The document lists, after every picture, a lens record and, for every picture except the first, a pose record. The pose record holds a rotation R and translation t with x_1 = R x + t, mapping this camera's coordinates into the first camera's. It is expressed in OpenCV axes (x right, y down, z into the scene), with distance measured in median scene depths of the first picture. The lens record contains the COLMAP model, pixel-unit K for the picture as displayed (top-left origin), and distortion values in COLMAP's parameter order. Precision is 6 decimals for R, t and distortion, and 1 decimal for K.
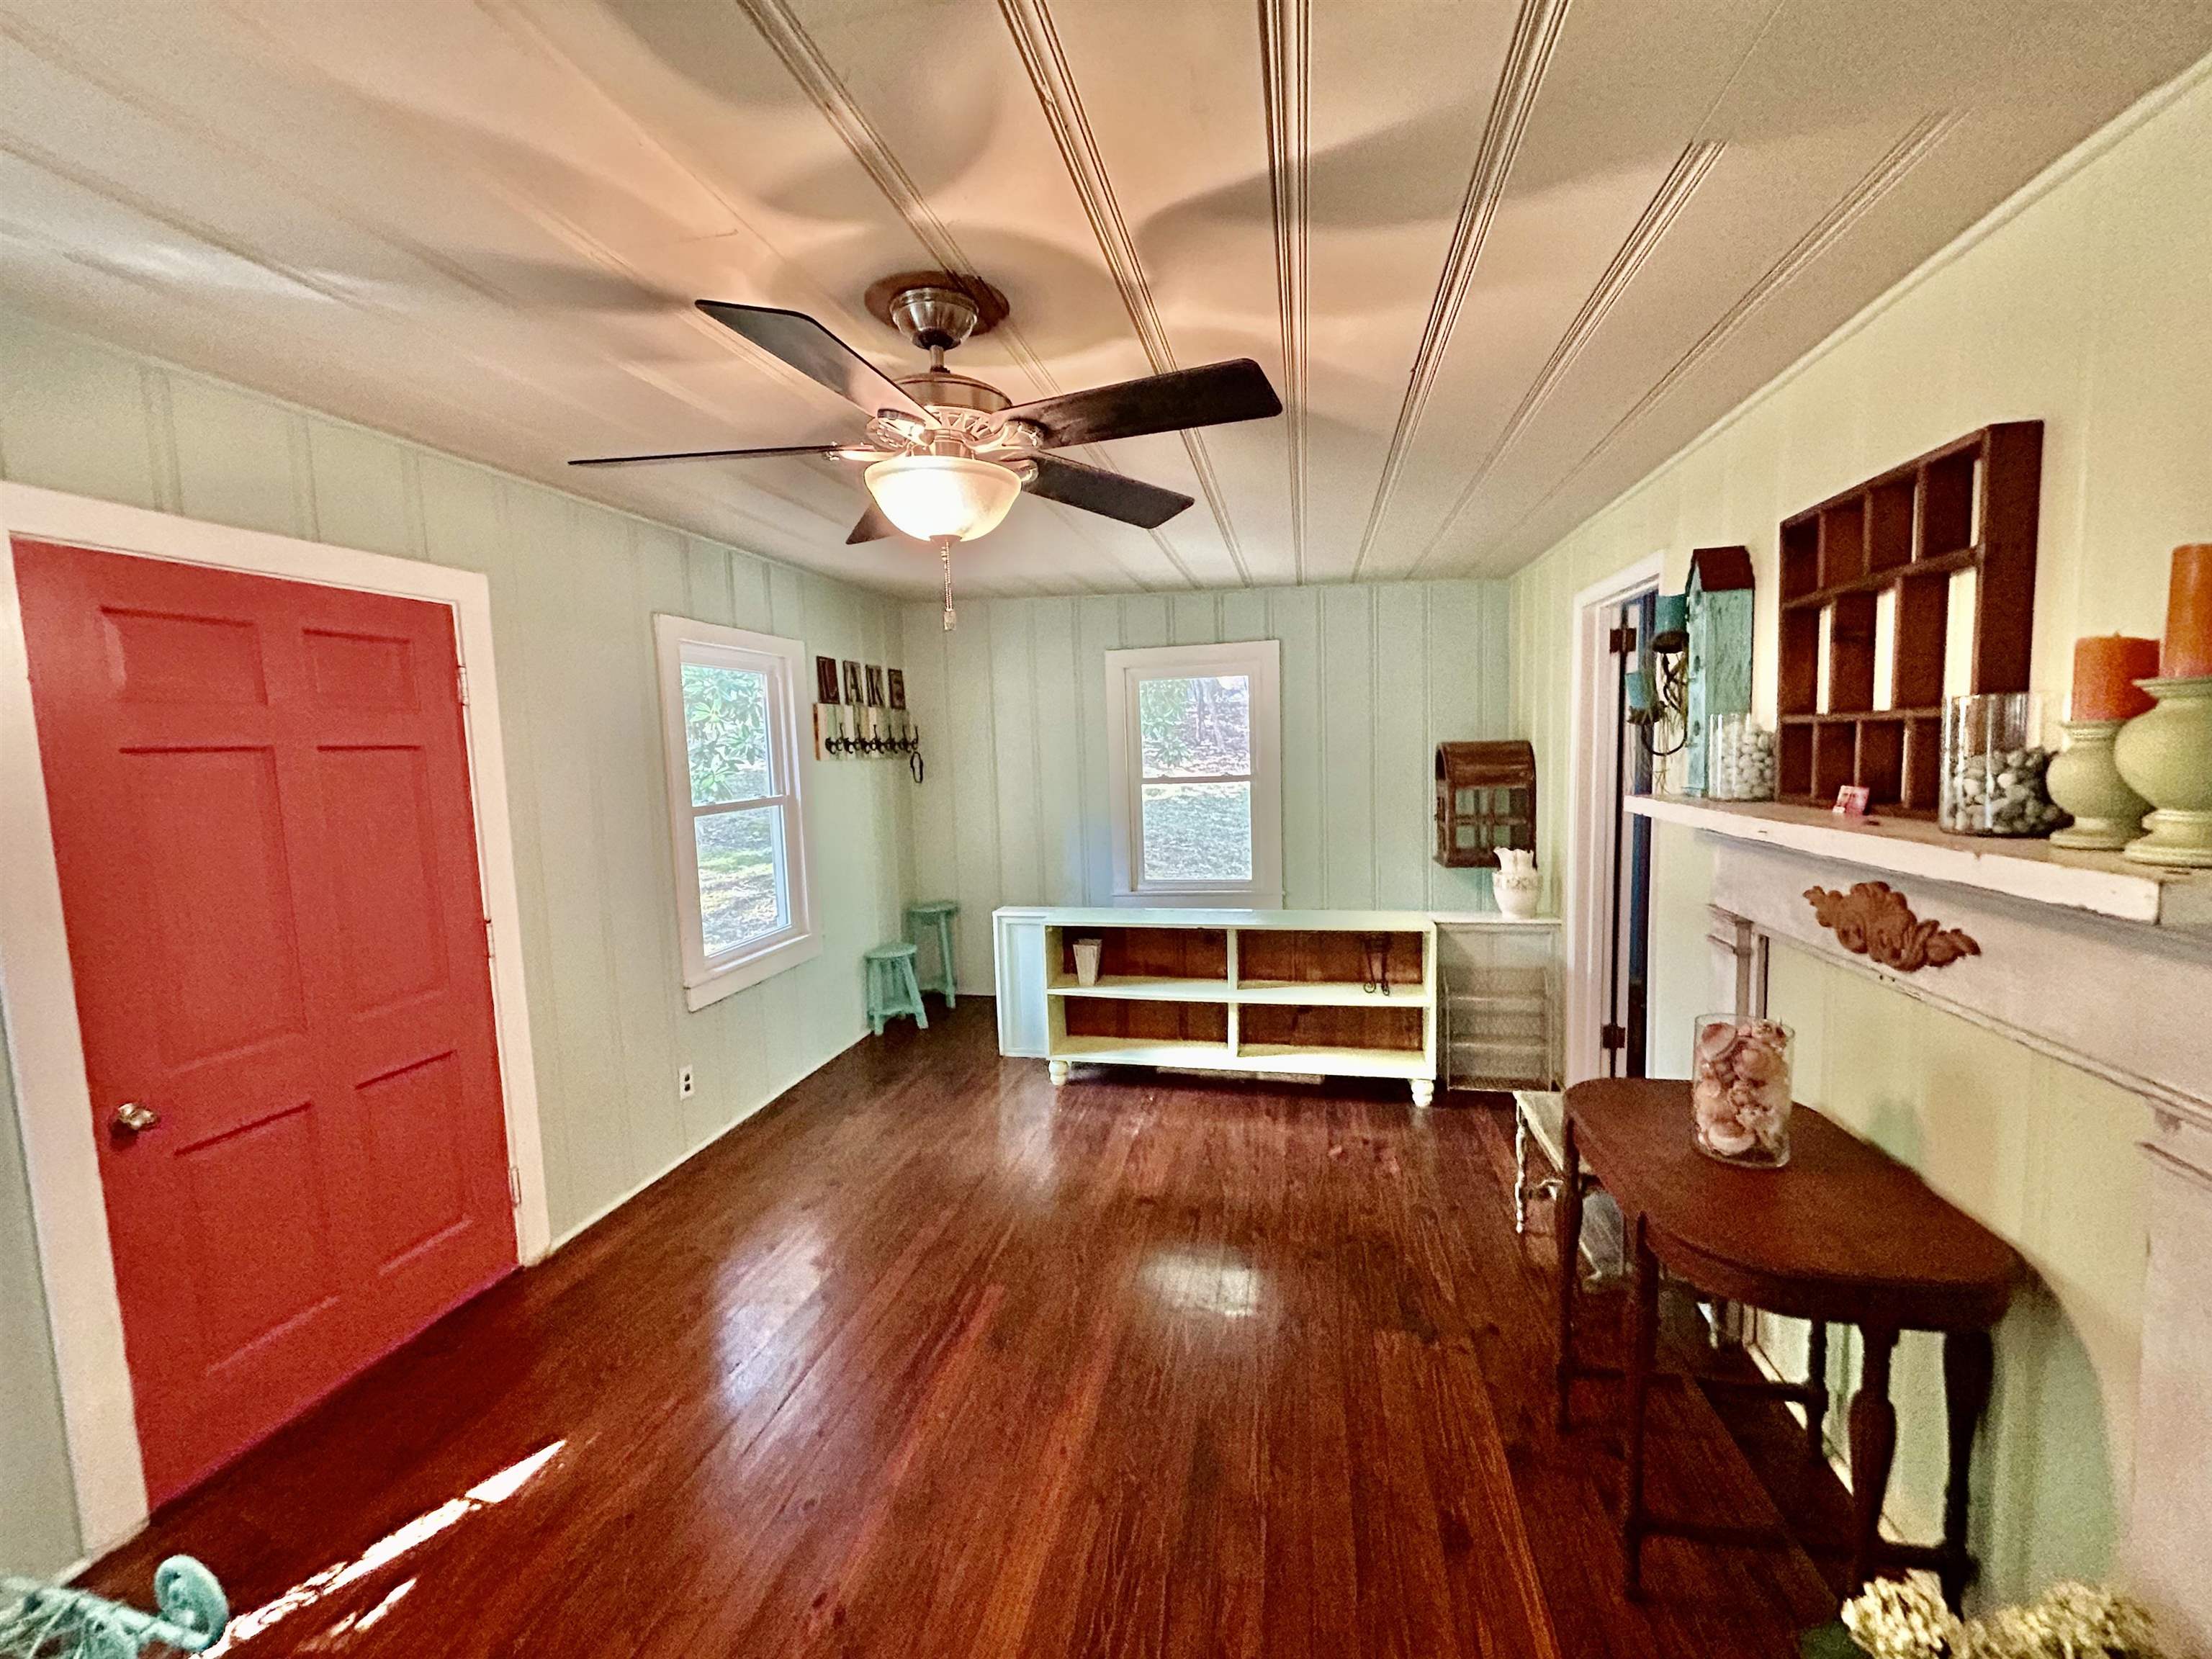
lens RADIAL K [[895.8, 0, 1099.0], [0, 895.8, 835.3], [0, 0, 1]] dist [0.000173, 0.000165]
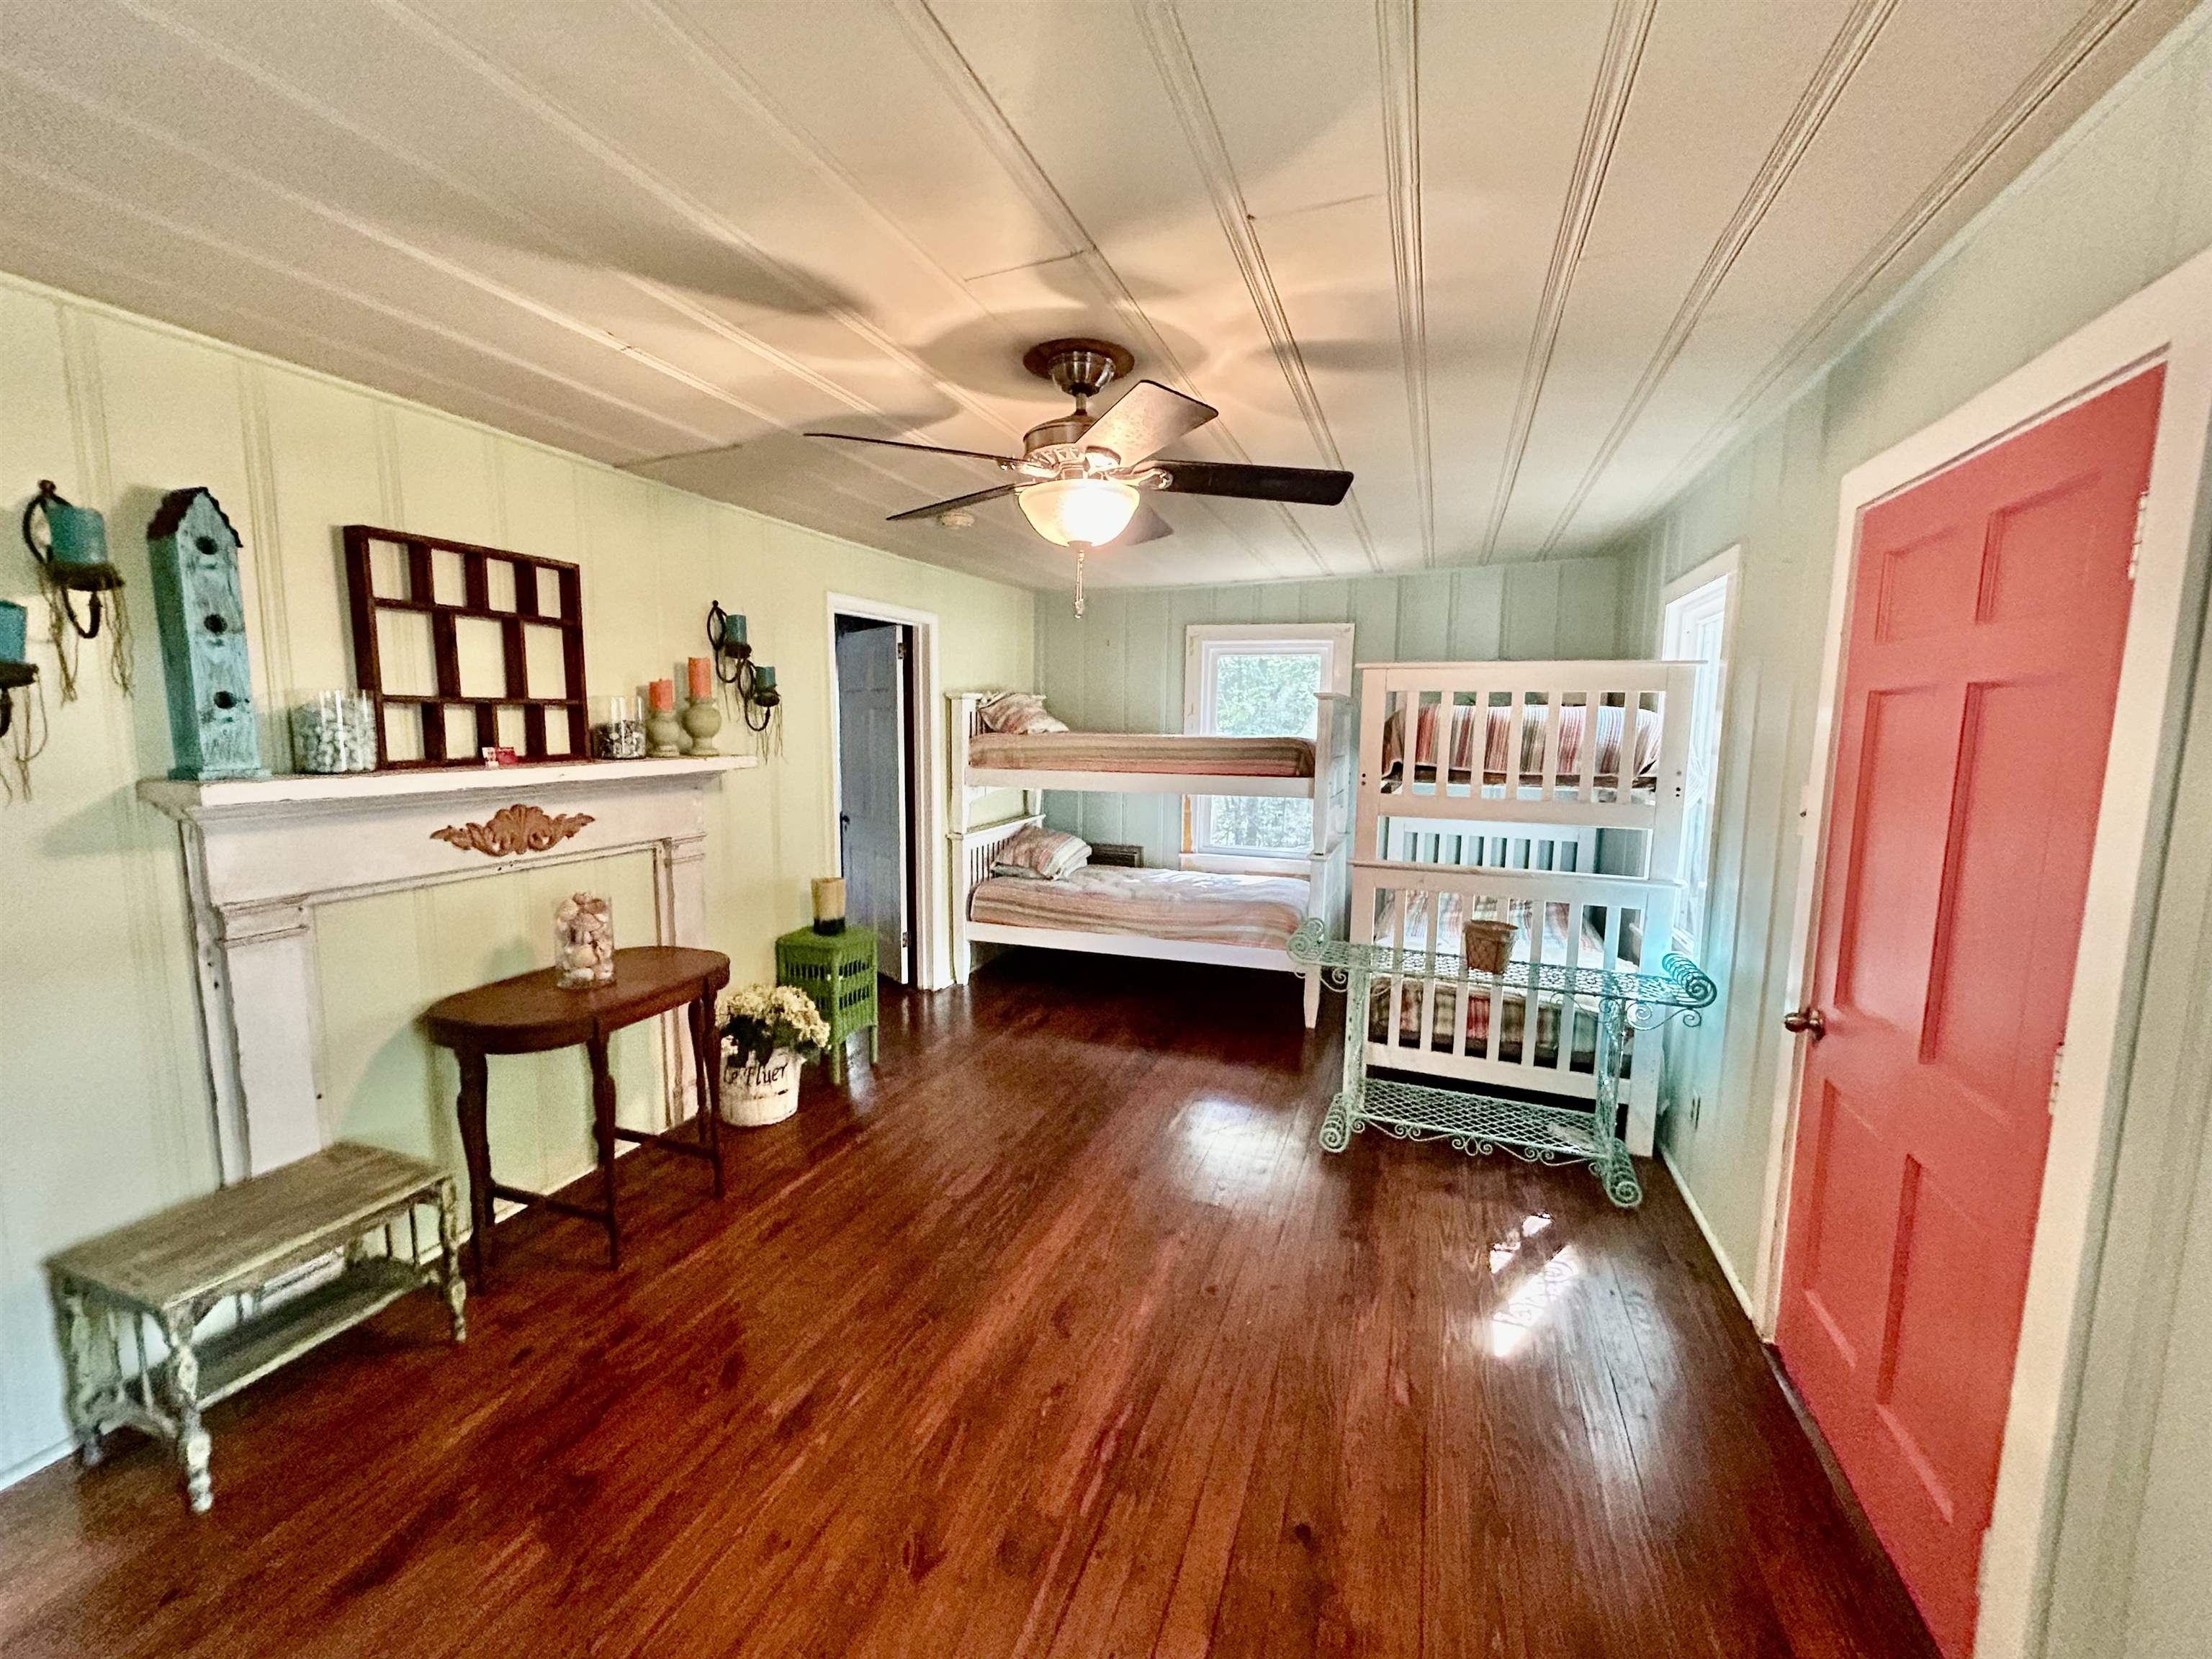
lens RADIAL K [[895.8, 0, 1107.2], [0, 895.8, 831.3], [0, 0, 1]] dist [0.000173, 0.000165]
pose [[-0.989719, 0.009469, 0.142712, -0.409100], [0.038832, 0.978115, 0.204408, -0.188839], [-0.137653, 0.207848, -0.968427, 2.442687]]
